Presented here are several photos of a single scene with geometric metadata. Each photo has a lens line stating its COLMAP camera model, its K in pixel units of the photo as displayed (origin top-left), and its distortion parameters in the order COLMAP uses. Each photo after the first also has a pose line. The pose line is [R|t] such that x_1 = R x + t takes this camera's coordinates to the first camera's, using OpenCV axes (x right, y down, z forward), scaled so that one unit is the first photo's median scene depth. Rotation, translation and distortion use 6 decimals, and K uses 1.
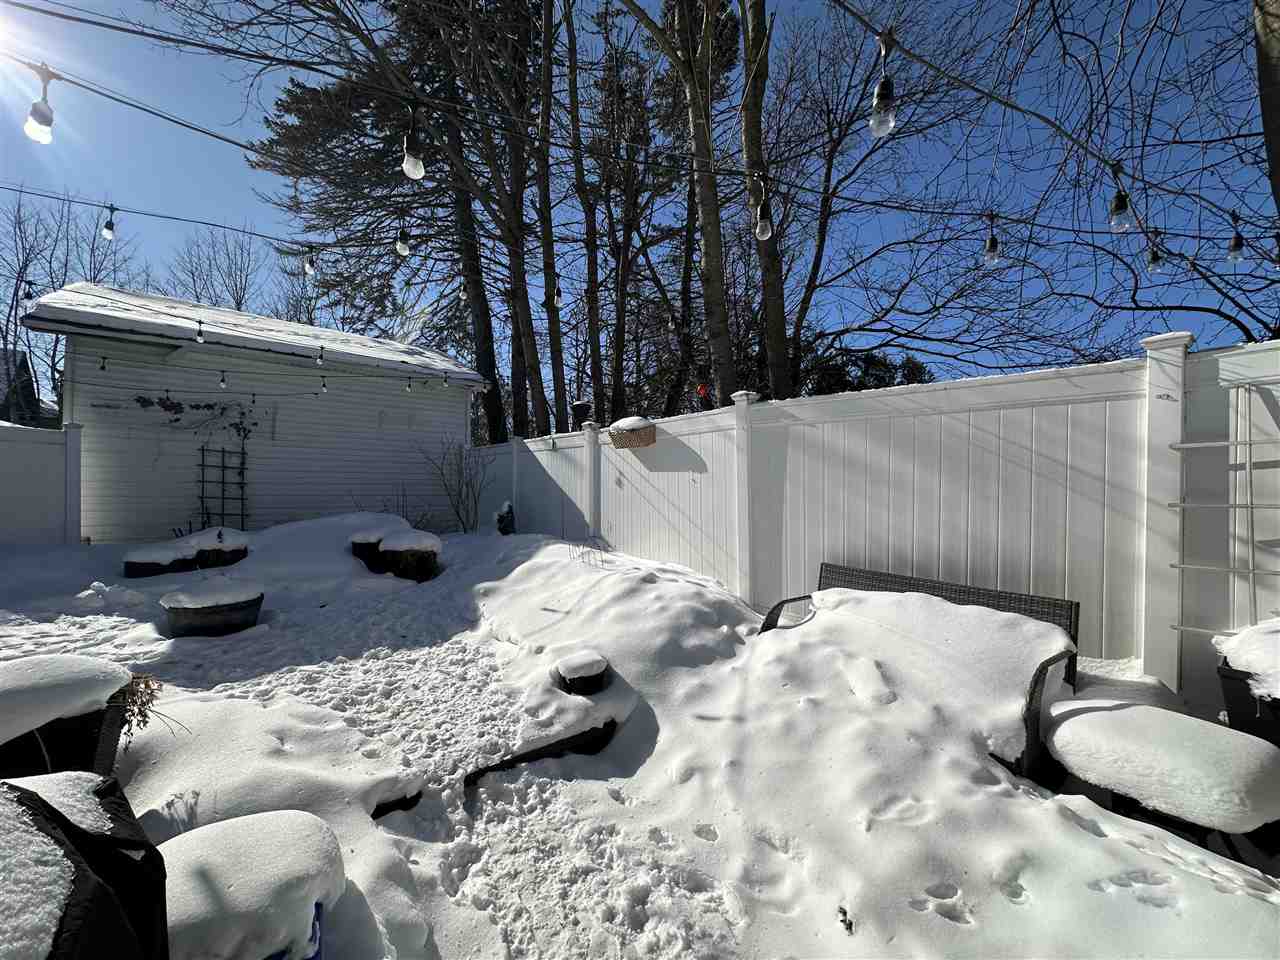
lens RADIAL K [[511.6, 0, 640.6], [0, 511.6, 480.9], [0, 0, 1]] dist [-0.003223, 0.001313]
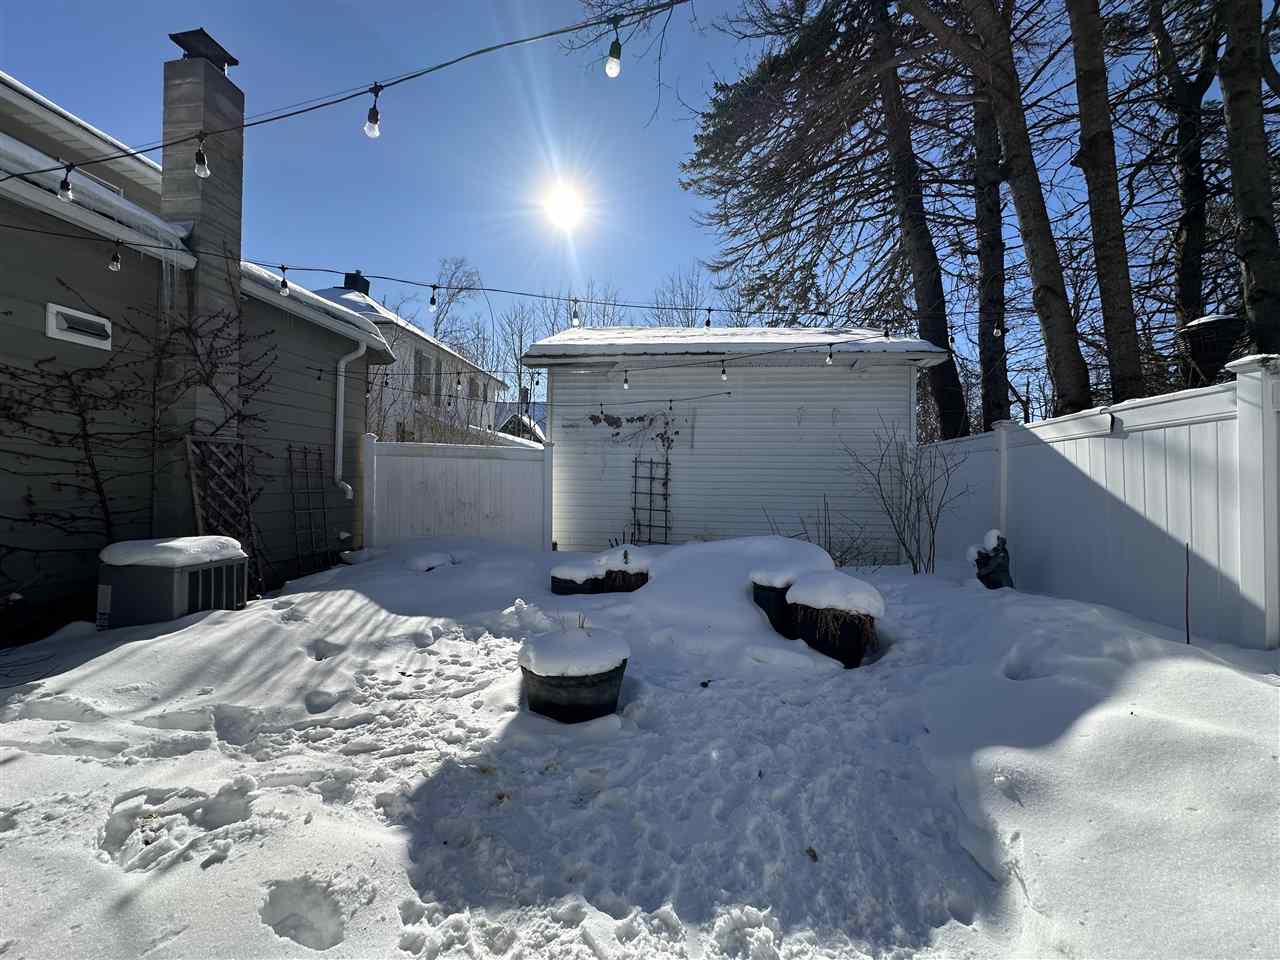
lens RADIAL K [[511.6, 0, 640.5], [0, 511.6, 479.4], [0, 0, 1]] dist [-0.003223, 0.001313]
pose [[0.702163, -0.012188, -0.711912, -0.129782], [0.000265, 0.999858, -0.016855, -0.008406], [0.712016, 0.011646, 0.702066, 0.302543]]
